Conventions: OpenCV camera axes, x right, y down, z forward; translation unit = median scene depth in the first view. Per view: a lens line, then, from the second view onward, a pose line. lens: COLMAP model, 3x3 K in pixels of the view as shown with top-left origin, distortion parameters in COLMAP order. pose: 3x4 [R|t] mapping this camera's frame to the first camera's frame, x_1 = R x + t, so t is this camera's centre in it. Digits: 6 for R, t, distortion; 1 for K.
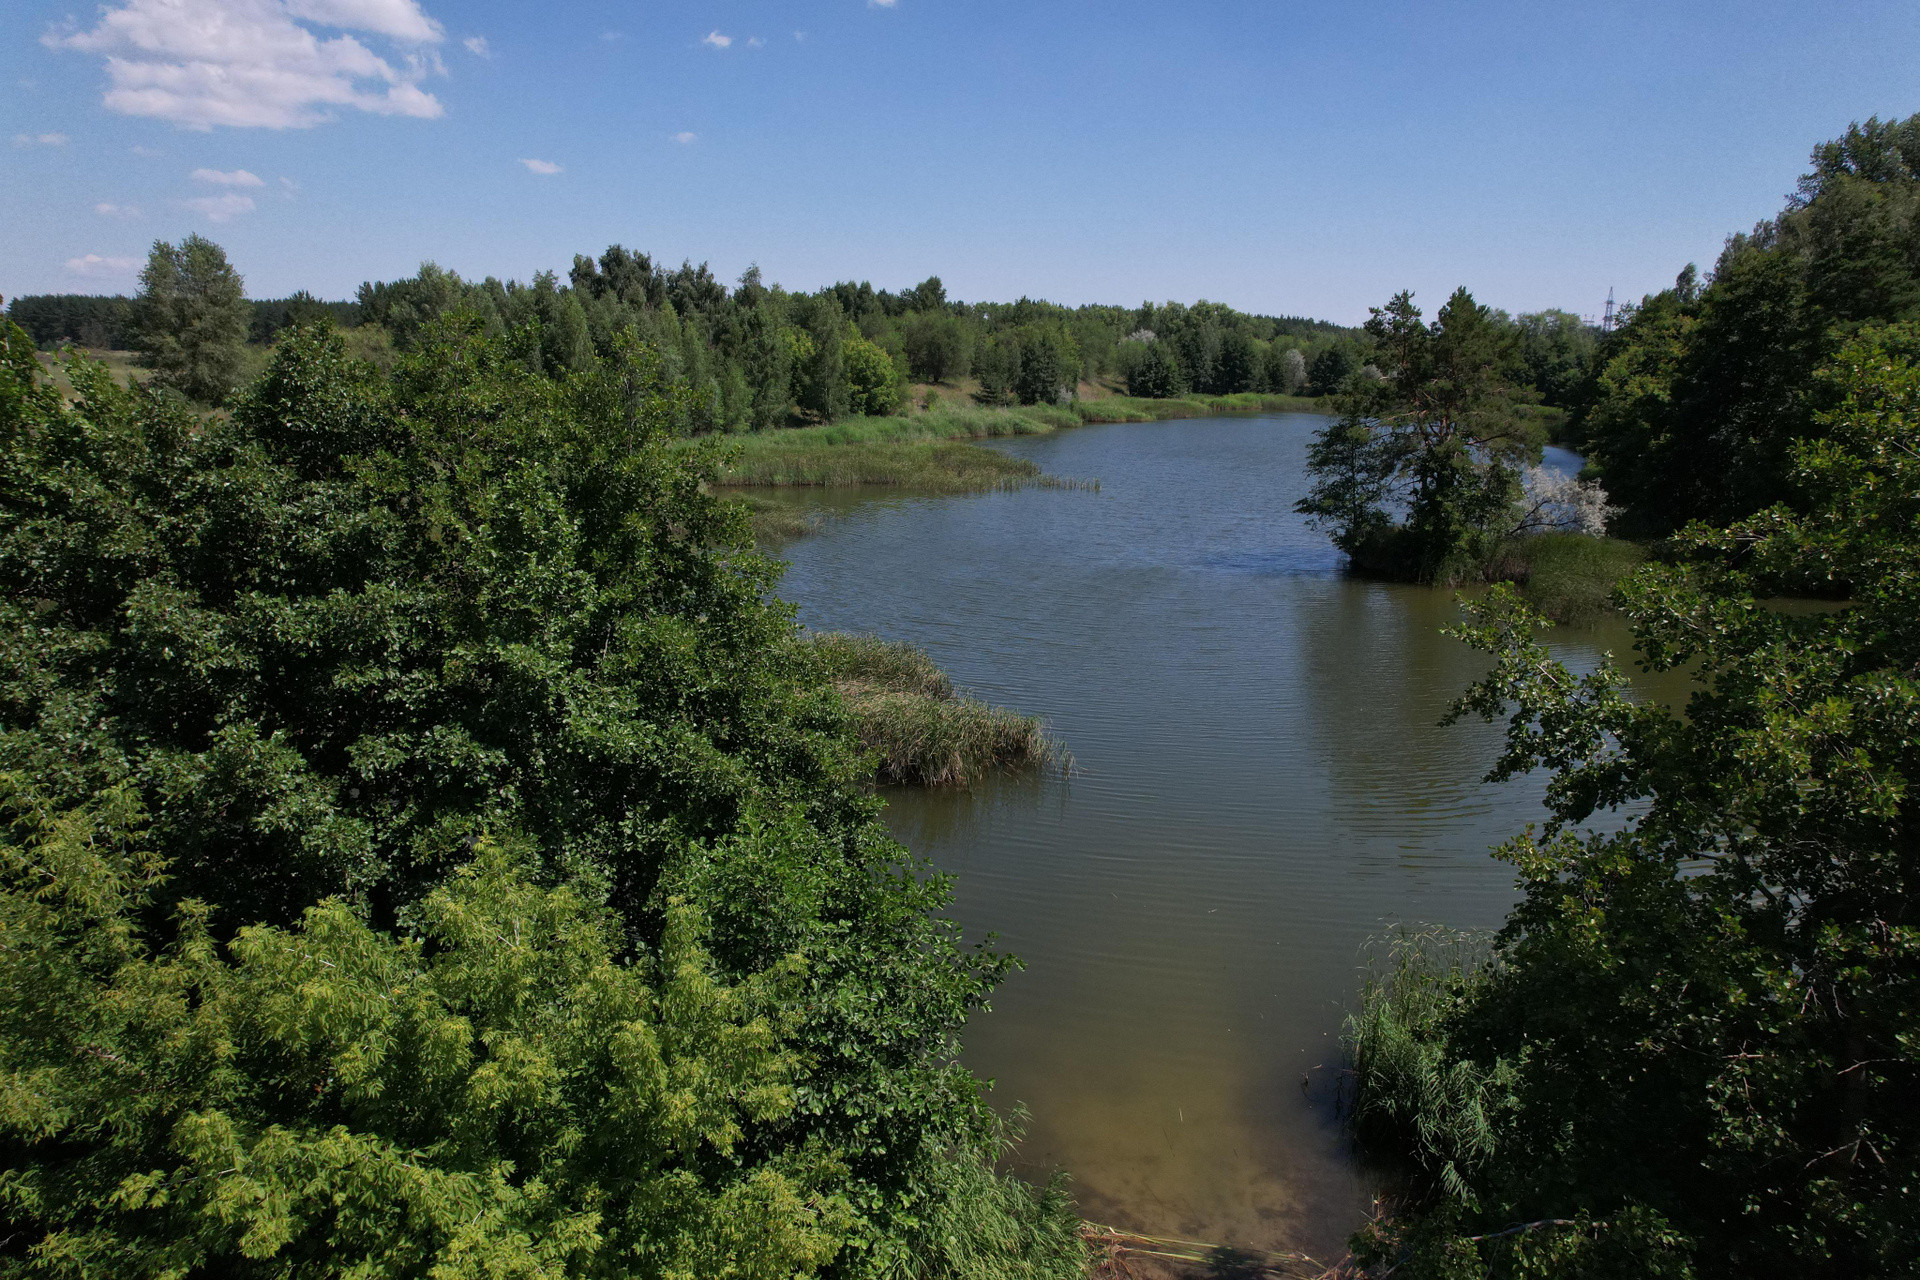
lens RADIAL K [[1226.8, 0, 966.3], [0, 1226.8, 642.1], [0, 0, 1]] dist [-0.072708, 0.064398]
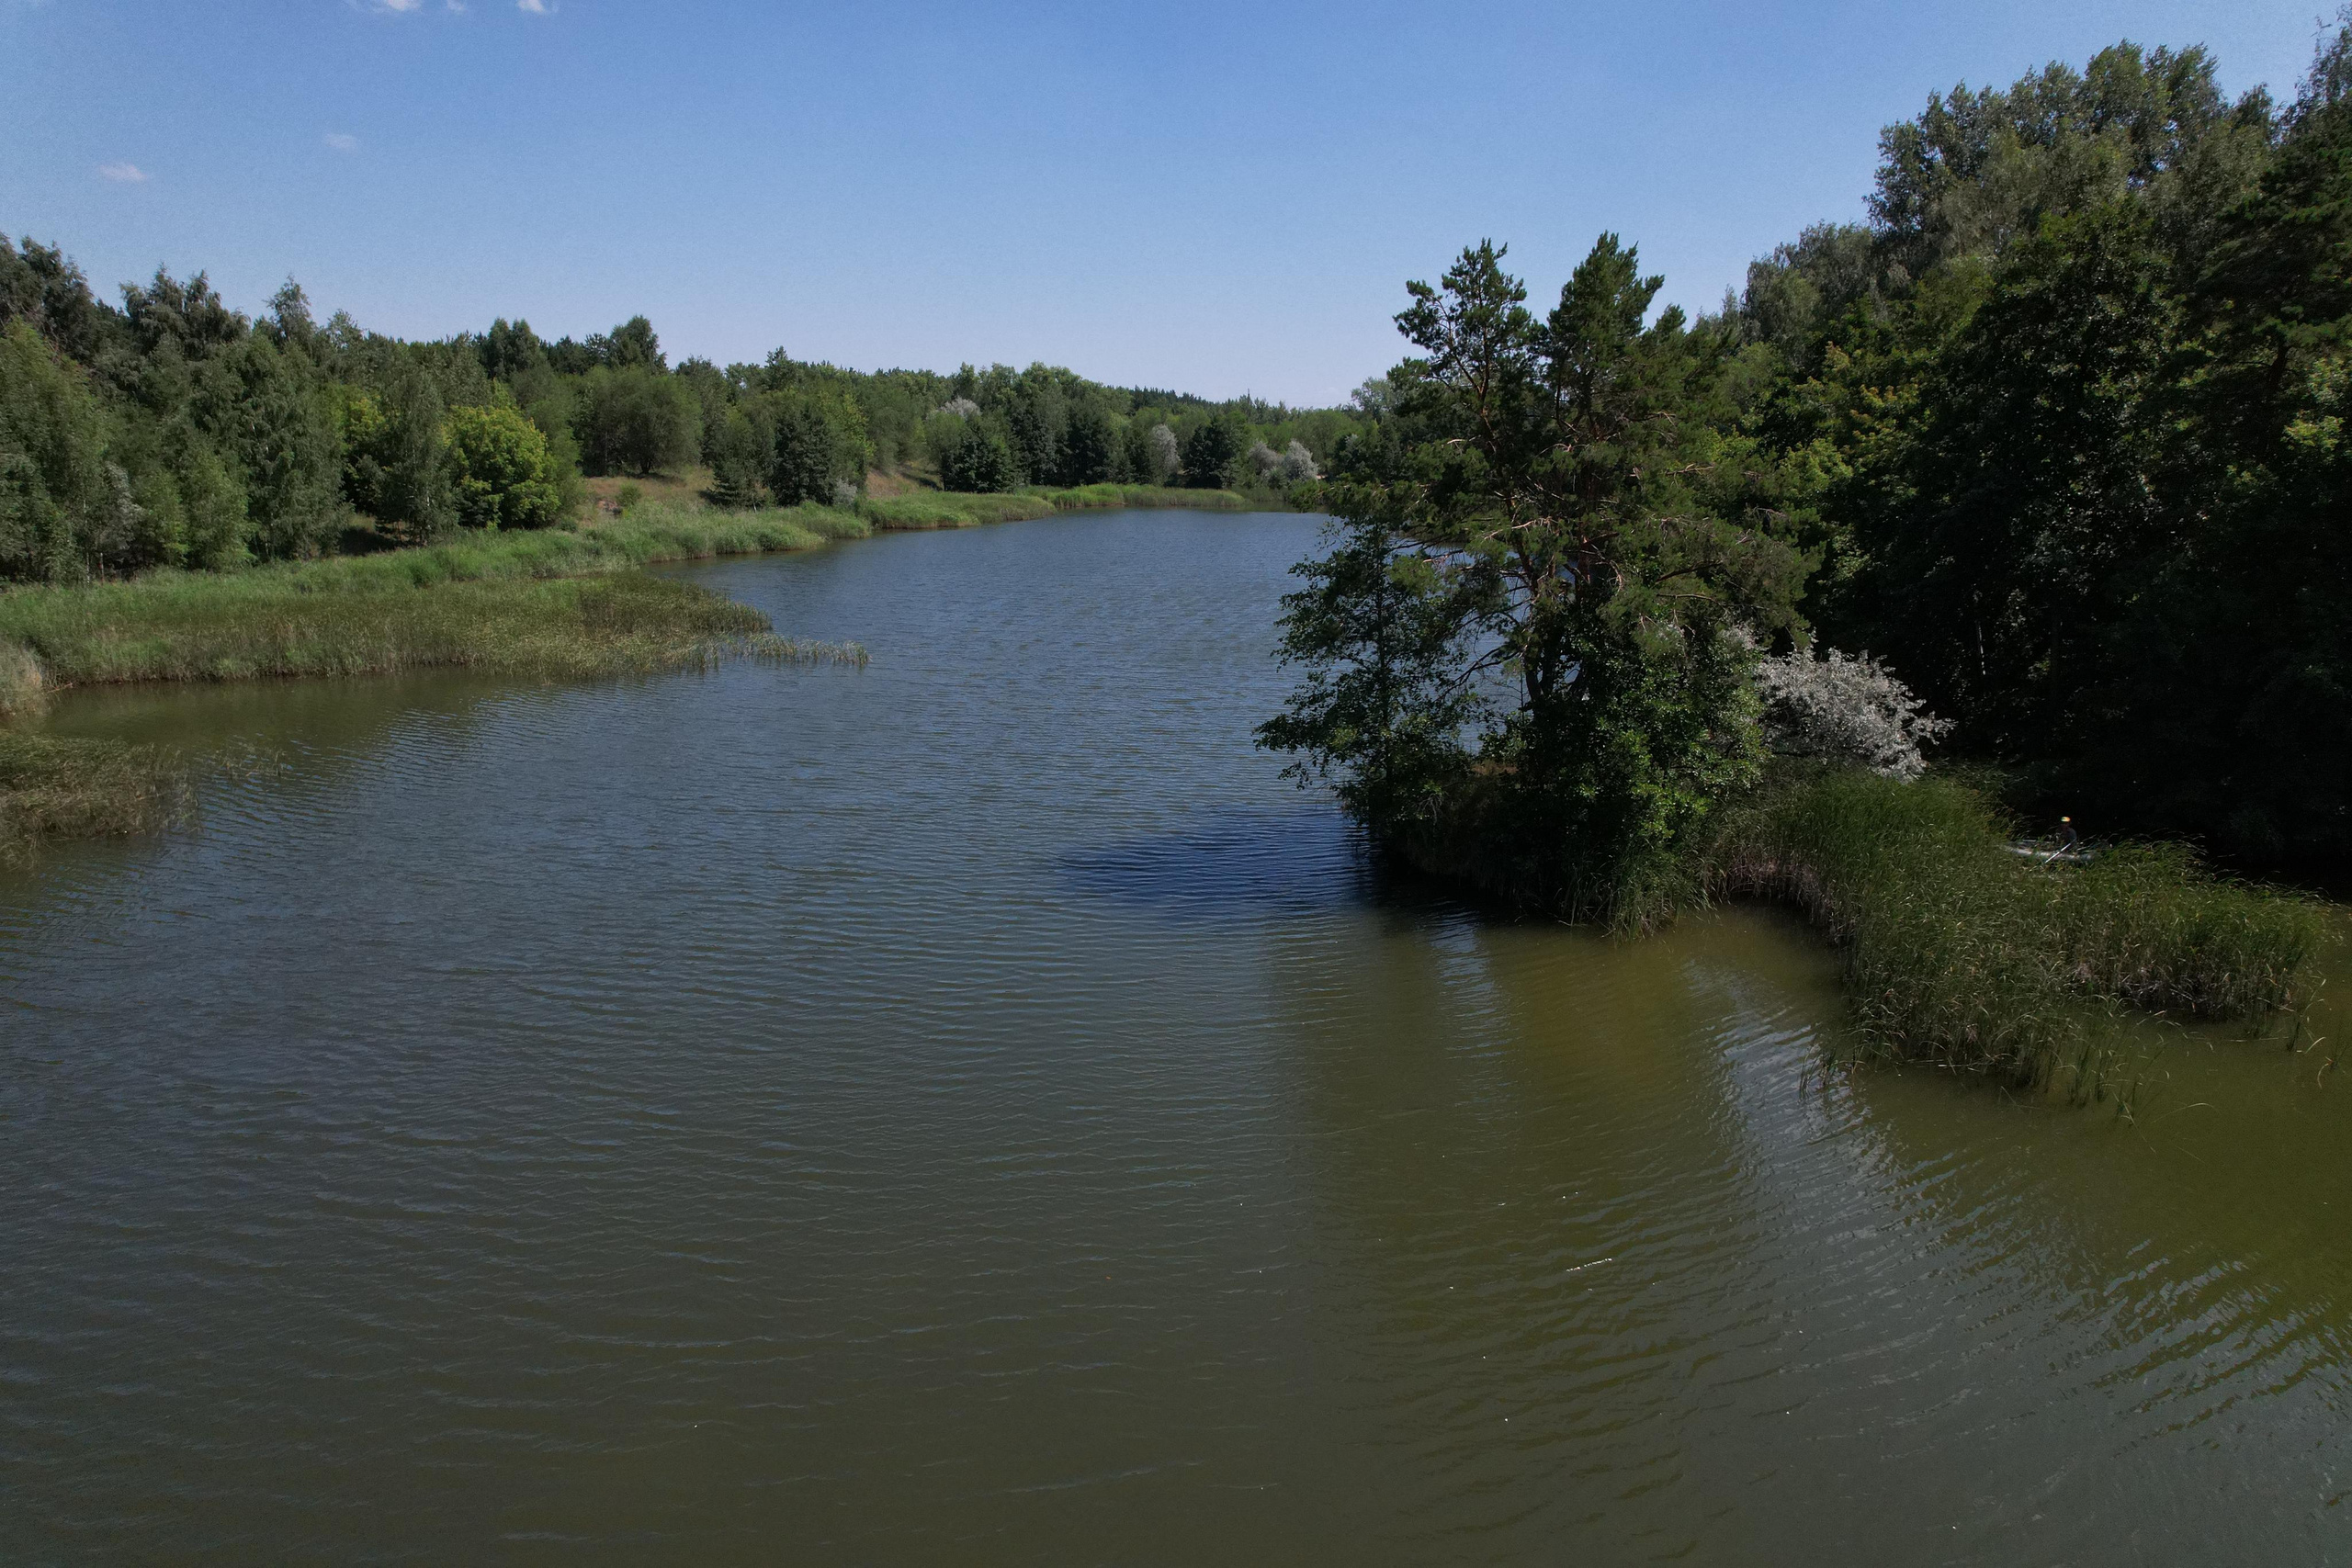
lens RADIAL K [[1502.7, 0, 1183.8], [0, 1502.7, 786.6], [0, 0, 1]] dist [-0.072708, 0.064398]
pose [[0.961701, -0.061813, 0.267038, 0.030407], [0.062599, 0.998023, 0.005577, -0.030845], [-0.266855, 0.011353, 0.963670, 0.152625]]
